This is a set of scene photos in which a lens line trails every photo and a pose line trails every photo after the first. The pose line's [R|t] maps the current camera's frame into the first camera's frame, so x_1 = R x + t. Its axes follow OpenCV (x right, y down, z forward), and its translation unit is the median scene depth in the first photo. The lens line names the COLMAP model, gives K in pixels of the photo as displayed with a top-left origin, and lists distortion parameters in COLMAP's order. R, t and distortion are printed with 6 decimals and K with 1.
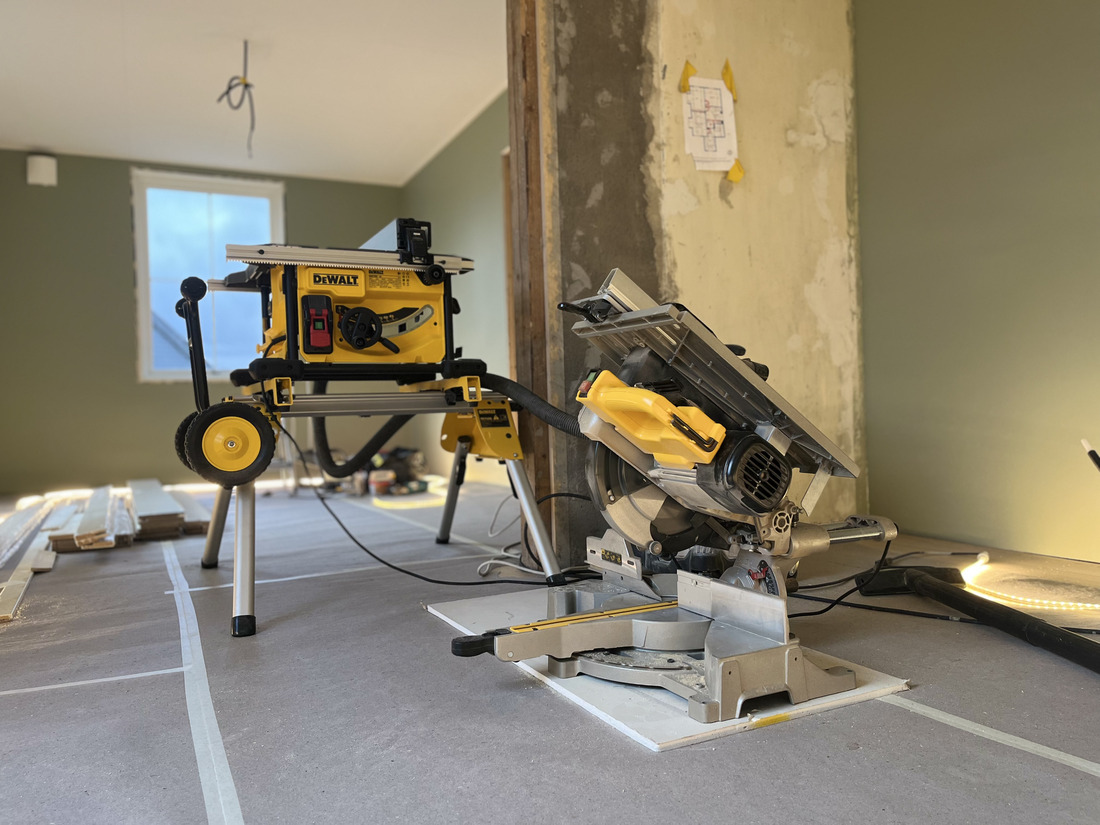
lens RADIAL K [[850.5, 0, 550.0], [0, 850.5, 412.5], [0, 0, 1]] dist [0.050792, -0.048713]
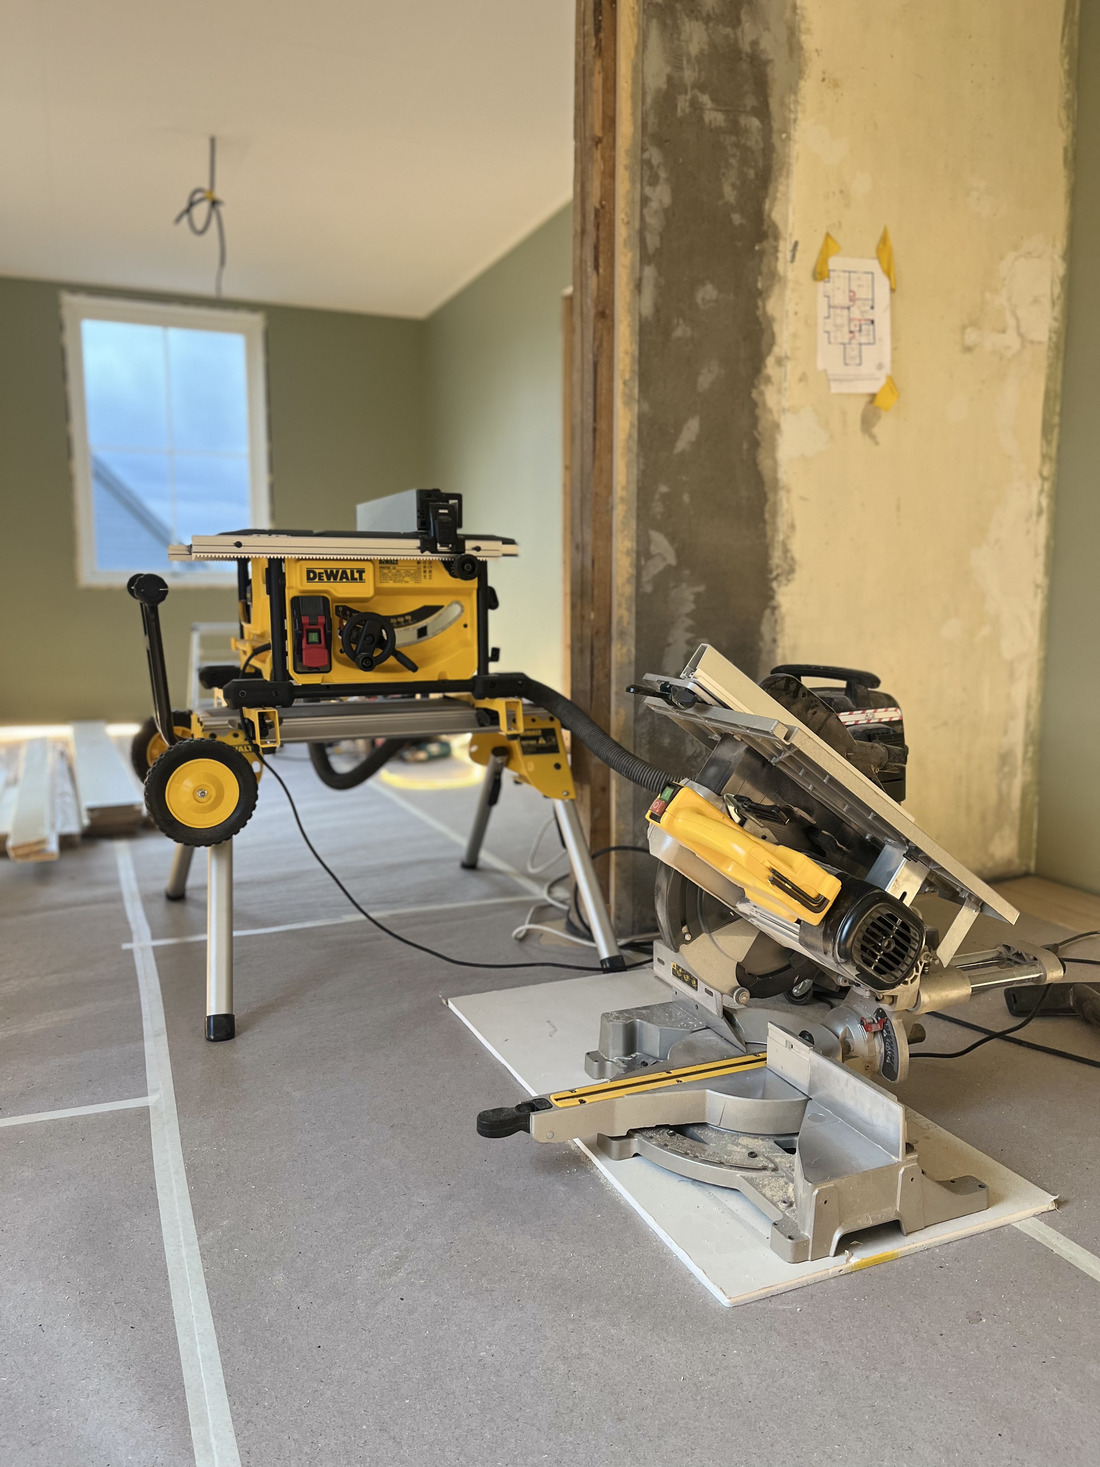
lens RADIAL K [[1134.3, 0, 550.0], [0, 1134.3, 733.5], [0, 0, 1]] dist [0.050792, -0.048713]
pose [[0.997825, 0.038625, -0.053427, -0.002214], [-0.031014, 0.990142, 0.136589, -0.134640], [0.058176, -0.134635, 0.989186, -0.001687]]
